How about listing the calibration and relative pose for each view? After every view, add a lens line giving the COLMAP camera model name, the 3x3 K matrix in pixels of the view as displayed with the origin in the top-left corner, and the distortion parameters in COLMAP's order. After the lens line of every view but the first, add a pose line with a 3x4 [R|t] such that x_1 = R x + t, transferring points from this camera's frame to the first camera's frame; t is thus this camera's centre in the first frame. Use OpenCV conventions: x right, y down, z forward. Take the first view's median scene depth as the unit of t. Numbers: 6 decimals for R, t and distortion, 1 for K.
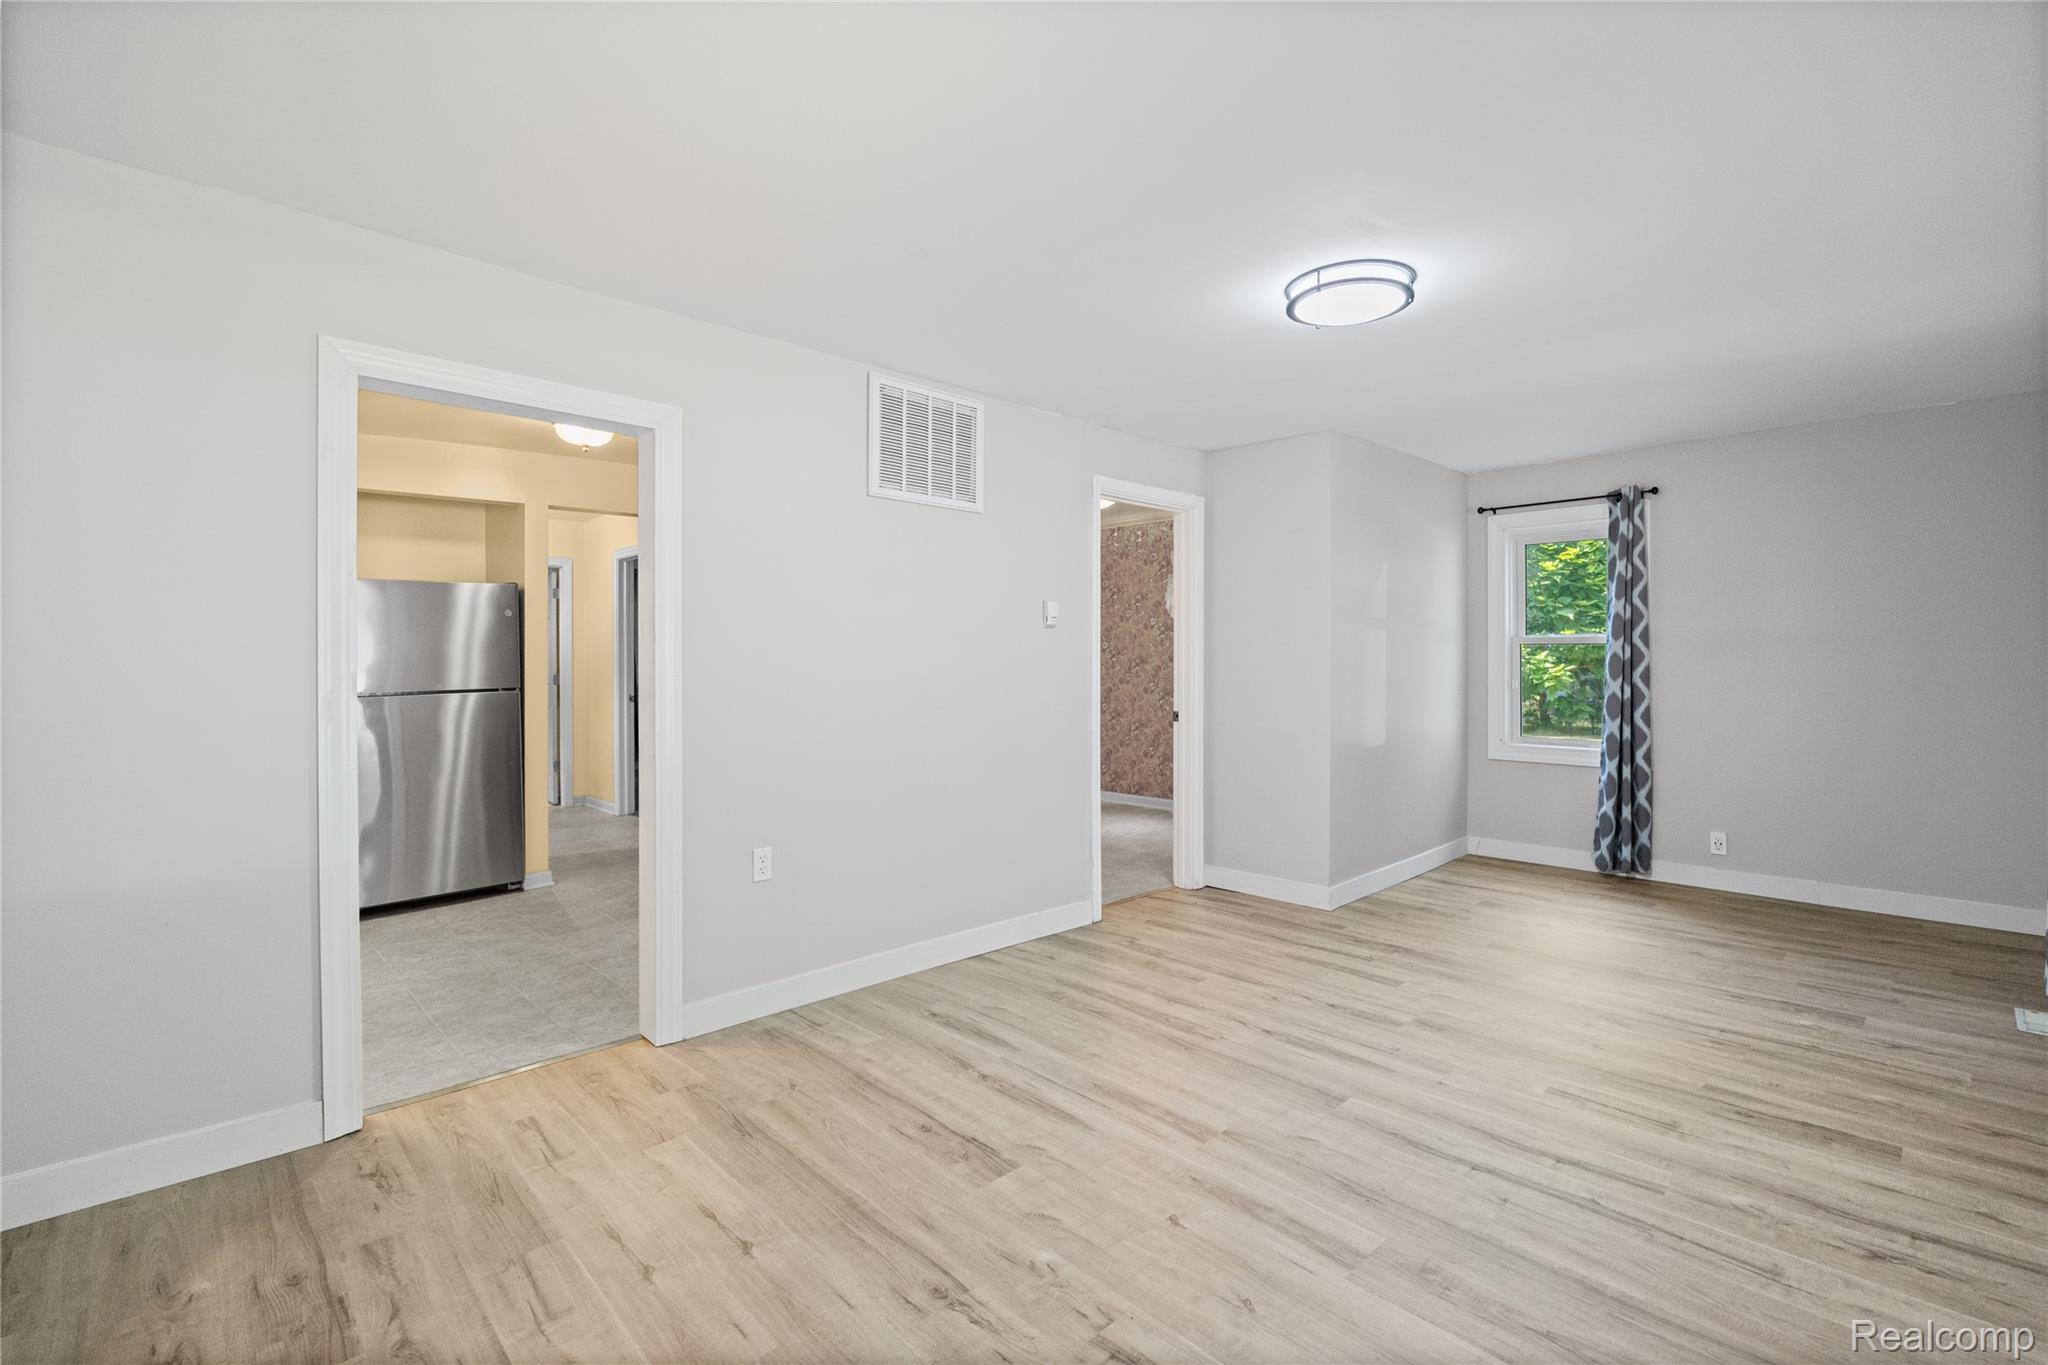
lens RADIAL K [[927.1, 0, 1028.3], [0, 927.1, 646.9], [0, 0, 1]] dist [-0.011660, 0.000739]
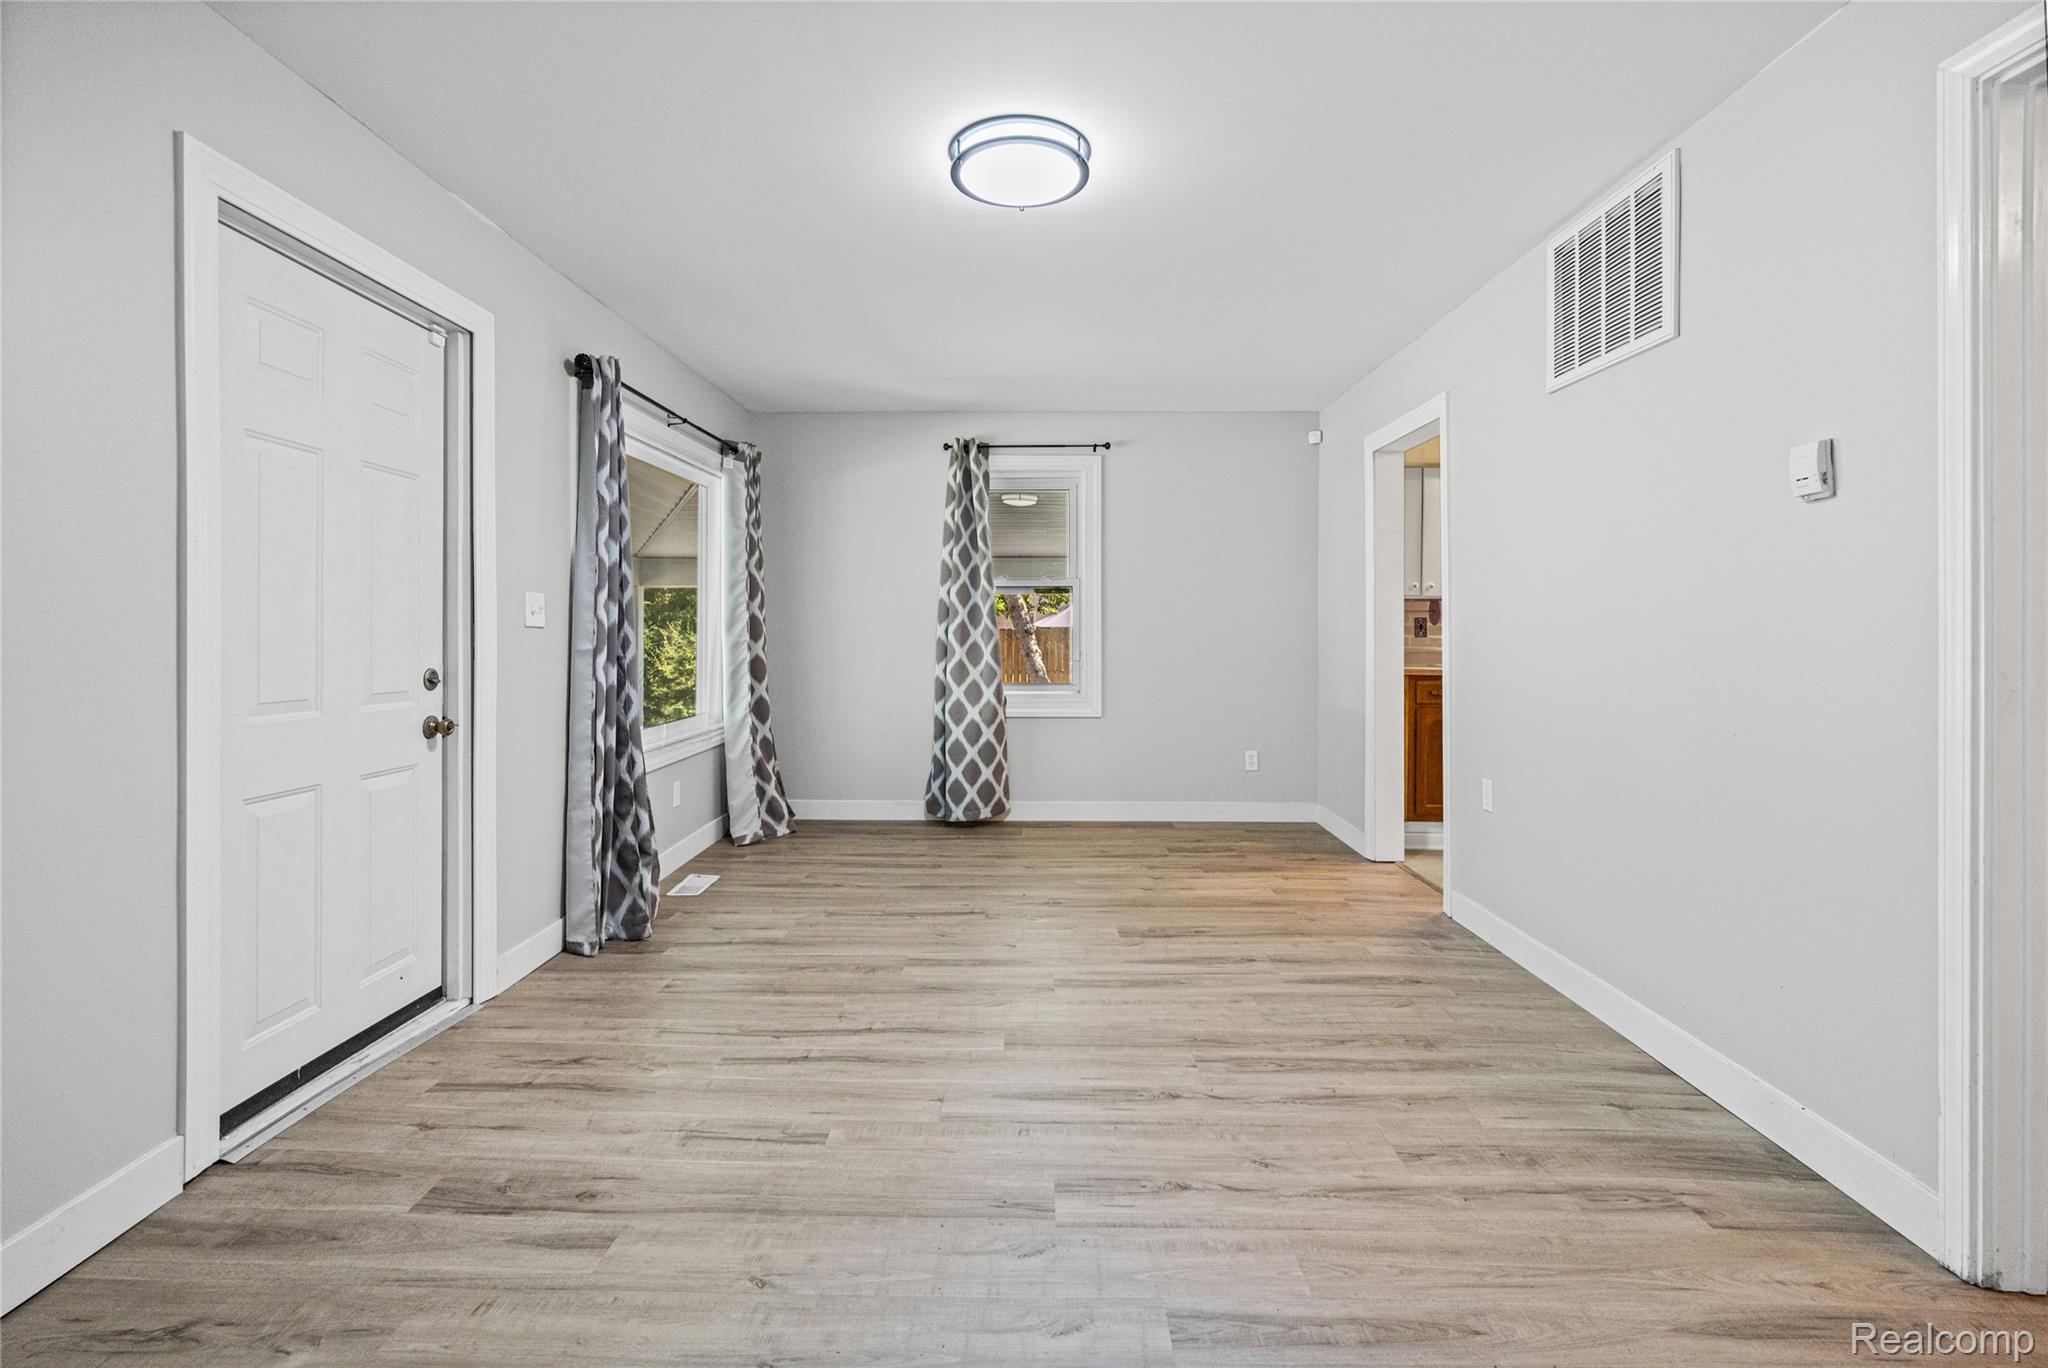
lens RADIAL K [[927.1, 0, 1028.3], [0, 927.1, 648.4], [0, 0, 1]] dist [-0.011660, 0.000739]
pose [[-0.702403, 0.011402, -0.711688, 0.929501], [0.010351, 0.999930, 0.005804, 0.066648], [0.711704, -0.003290, -0.702472, 1.563528]]
